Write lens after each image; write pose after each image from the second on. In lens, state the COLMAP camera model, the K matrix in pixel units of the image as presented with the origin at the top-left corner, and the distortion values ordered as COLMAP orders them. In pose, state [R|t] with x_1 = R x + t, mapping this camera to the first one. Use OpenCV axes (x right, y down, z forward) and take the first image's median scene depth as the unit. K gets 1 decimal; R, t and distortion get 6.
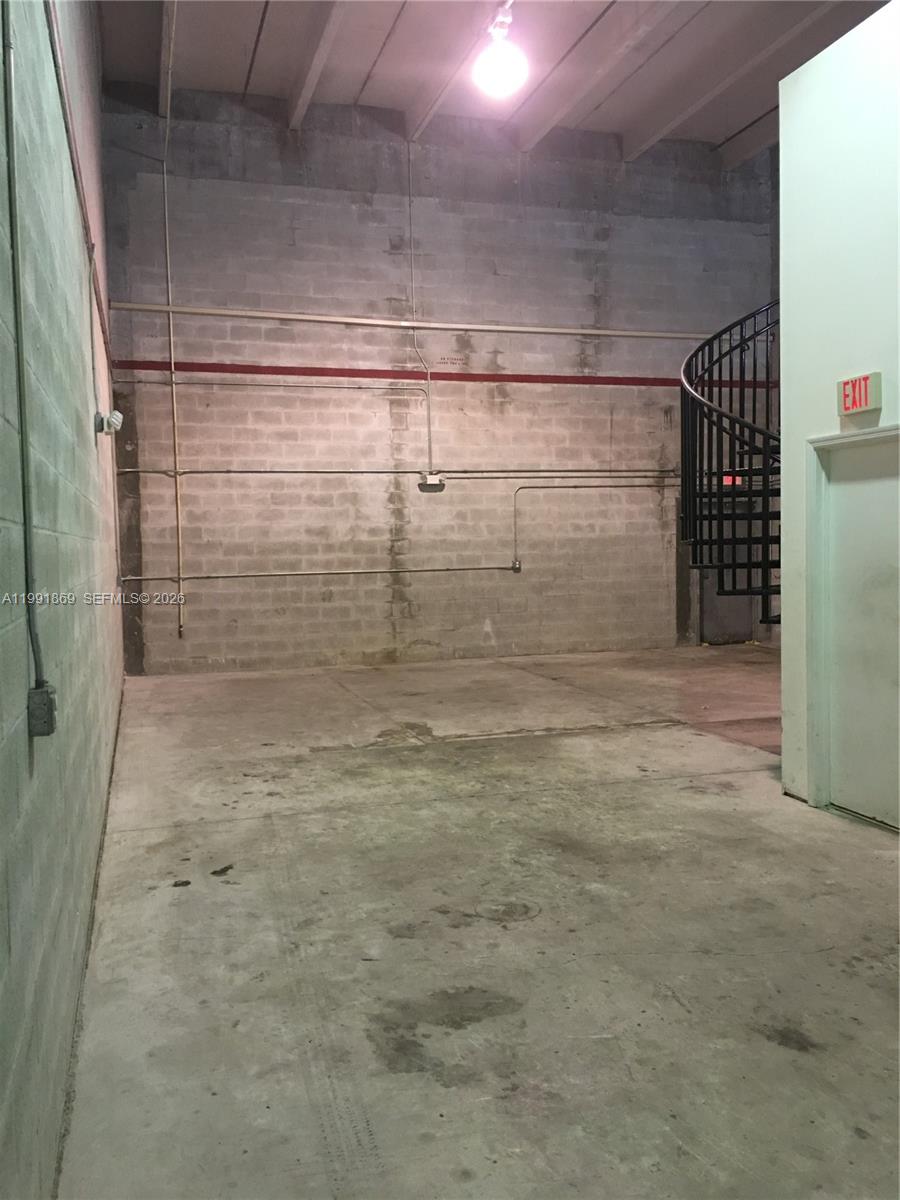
lens RADIAL K [[1022.9, 0, 452.2], [0, 1022.9, 602.0], [0, 0, 1]] dist [0.060450, -0.090650]
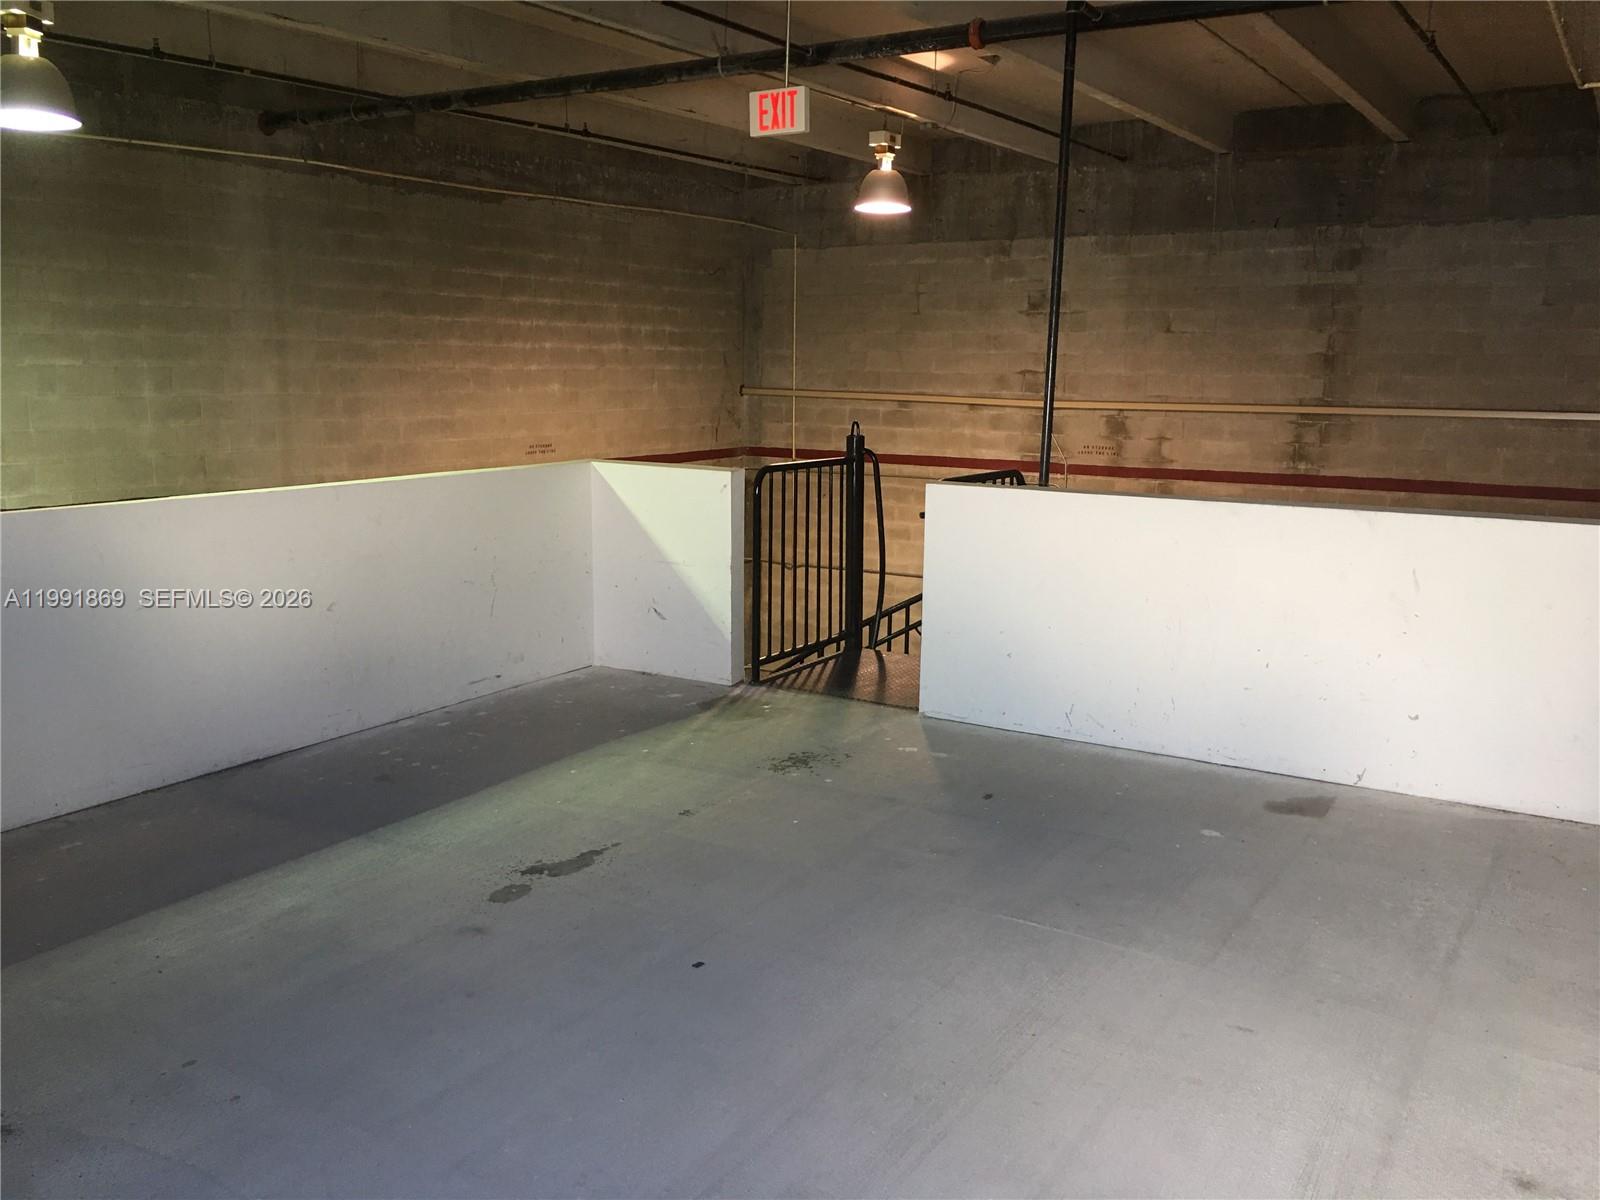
lens RADIAL K [[1363.8, 0, 785.0], [0, 1363.8, 597.7], [0, 0, 1]] dist [0.060450, -0.090650]
pose [[0.651848, 0.156865, -0.741949, 0.611260], [-0.067498, 0.986491, 0.149265, -0.261320], [0.755340, -0.047218, 0.653630, 0.161173]]
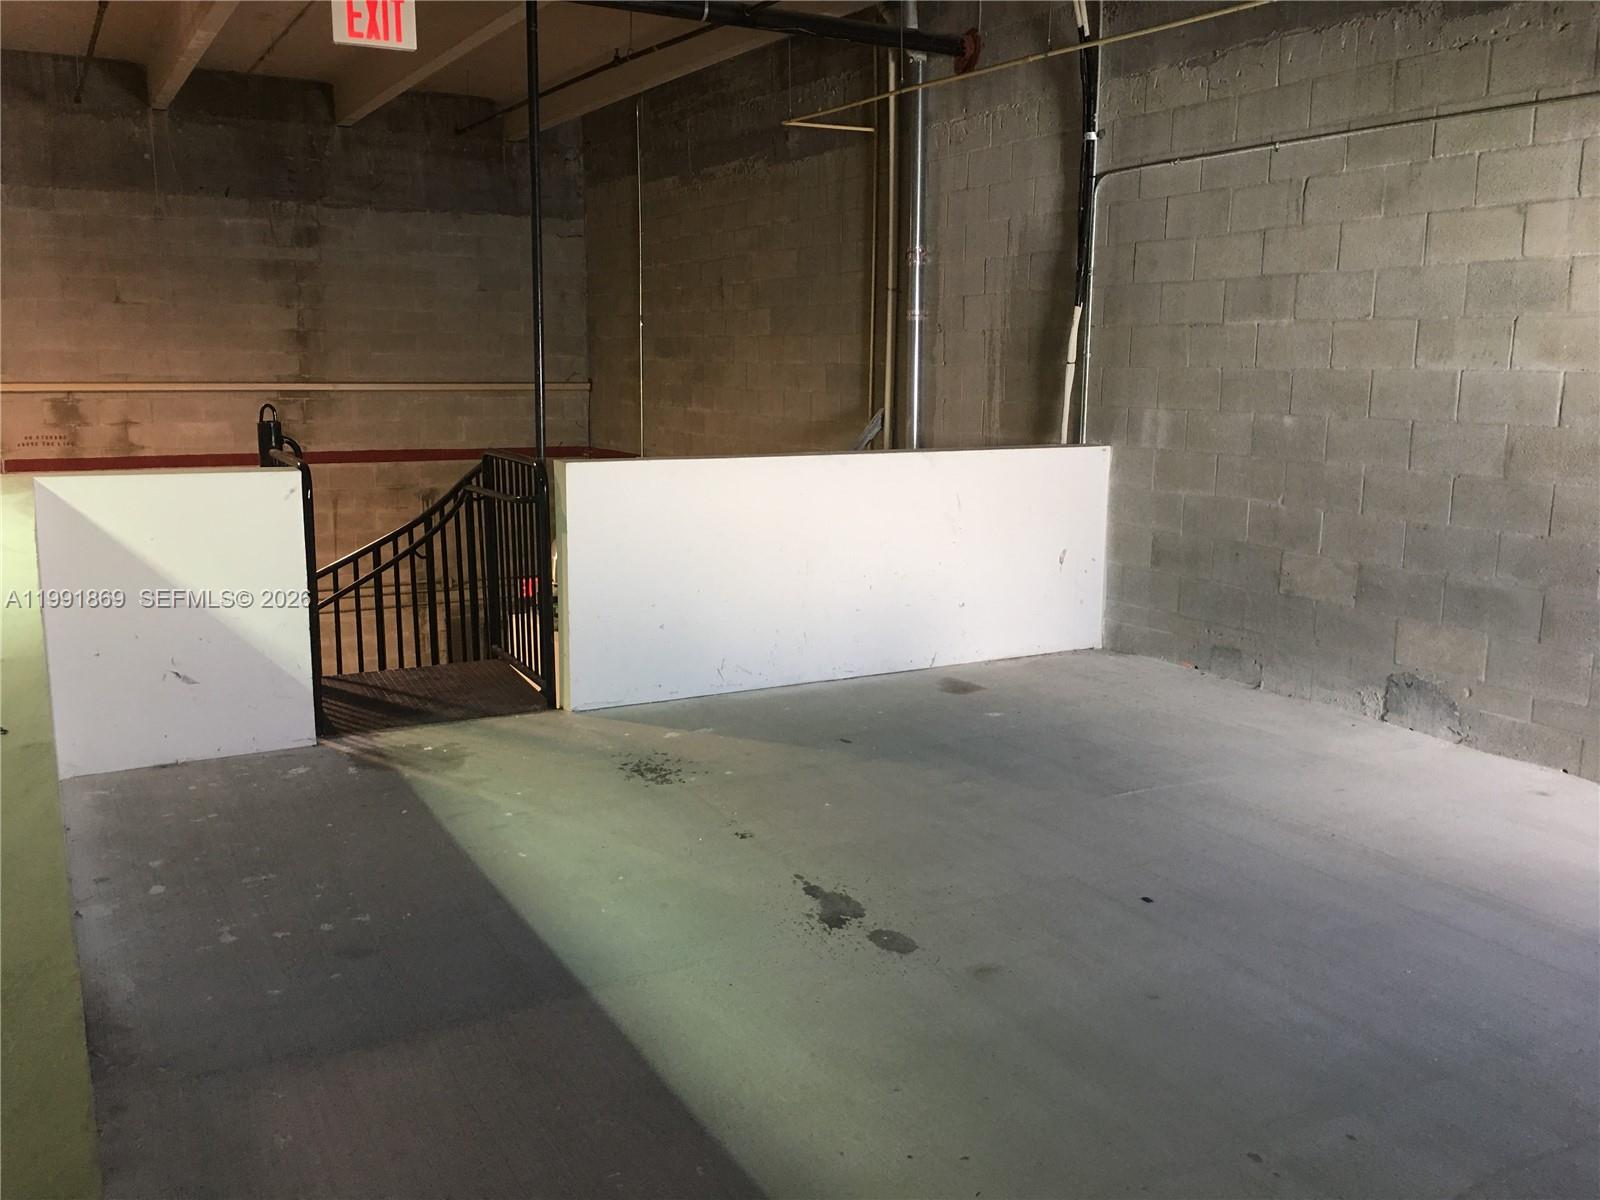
lens RADIAL K [[1363.8, 0, 784.1], [0, 1363.8, 600.4], [0, 0, 1]] dist [0.060450, -0.090650]
pose [[0.978417, -0.007264, 0.206512, 0.269567], [-0.016852, 0.993248, 0.114778, -0.241151], [-0.205951, -0.115781, 0.971689, 0.063521]]
